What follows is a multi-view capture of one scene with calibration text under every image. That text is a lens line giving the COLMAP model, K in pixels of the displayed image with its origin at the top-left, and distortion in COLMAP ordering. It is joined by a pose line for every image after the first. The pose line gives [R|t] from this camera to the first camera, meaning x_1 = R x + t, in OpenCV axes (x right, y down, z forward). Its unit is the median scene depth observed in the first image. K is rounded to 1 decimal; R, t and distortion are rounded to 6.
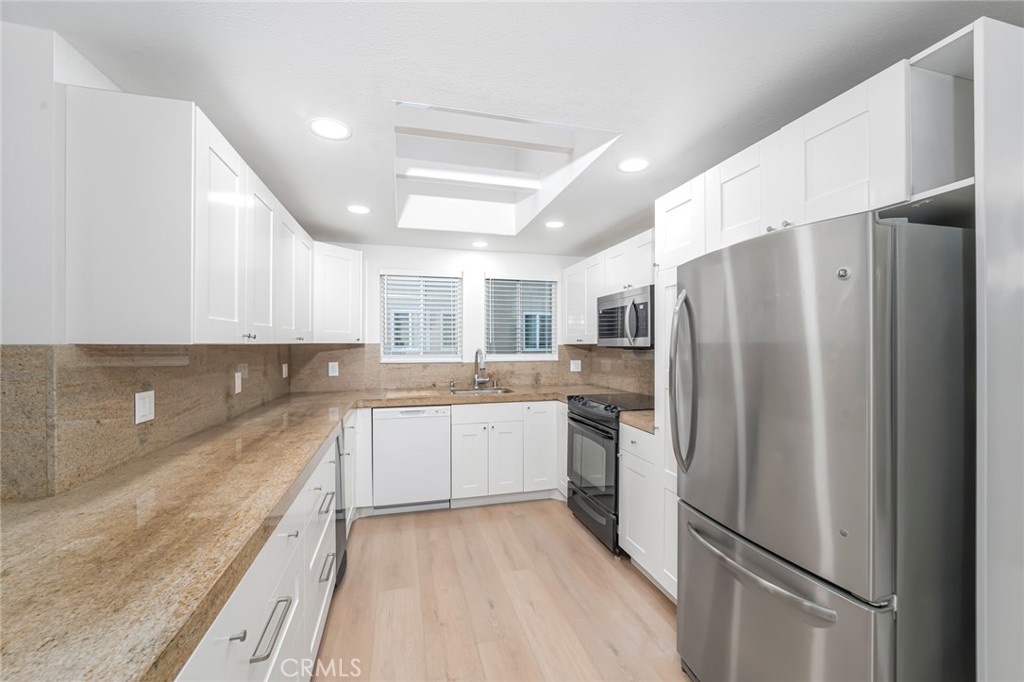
lens RADIAL K [[418.4, 0, 516.2], [0, 418.4, 346.8], [0, 0, 1]] dist [-0.010685, 0.001074]
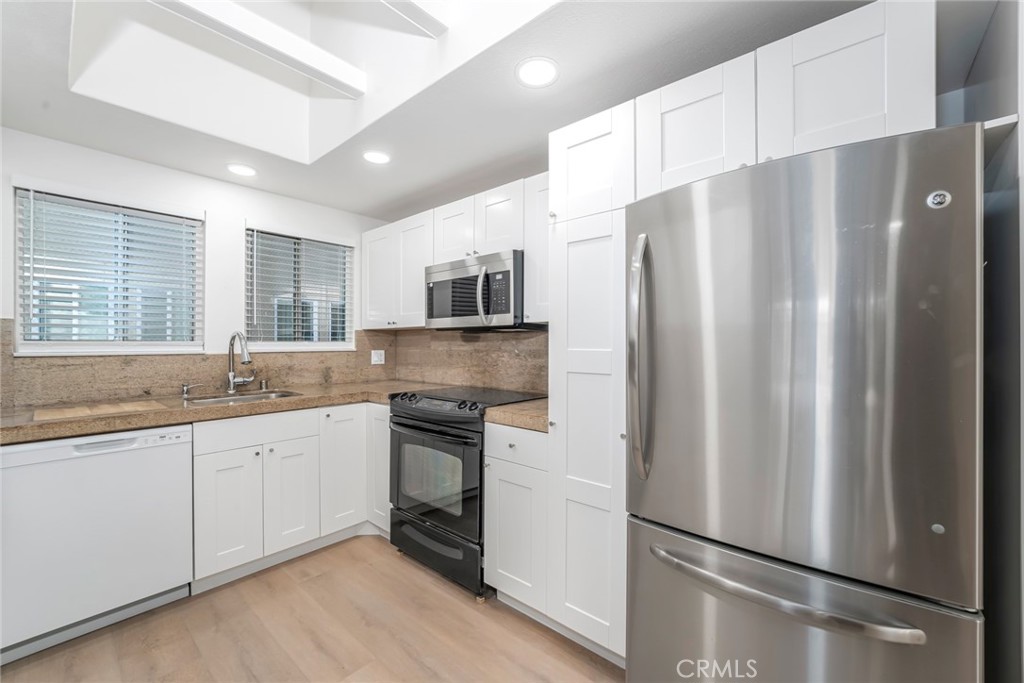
lens RADIAL K [[418.4, 0, 515.8], [0, 418.4, 342.6], [0, 0, 1]] dist [-0.010685, 0.001074]
pose [[0.832462, -0.001080, 0.554081, -0.103595], [0.004502, 0.999978, -0.004815, 0.030755], [-0.554064, 0.006503, 0.832449, 0.259845]]
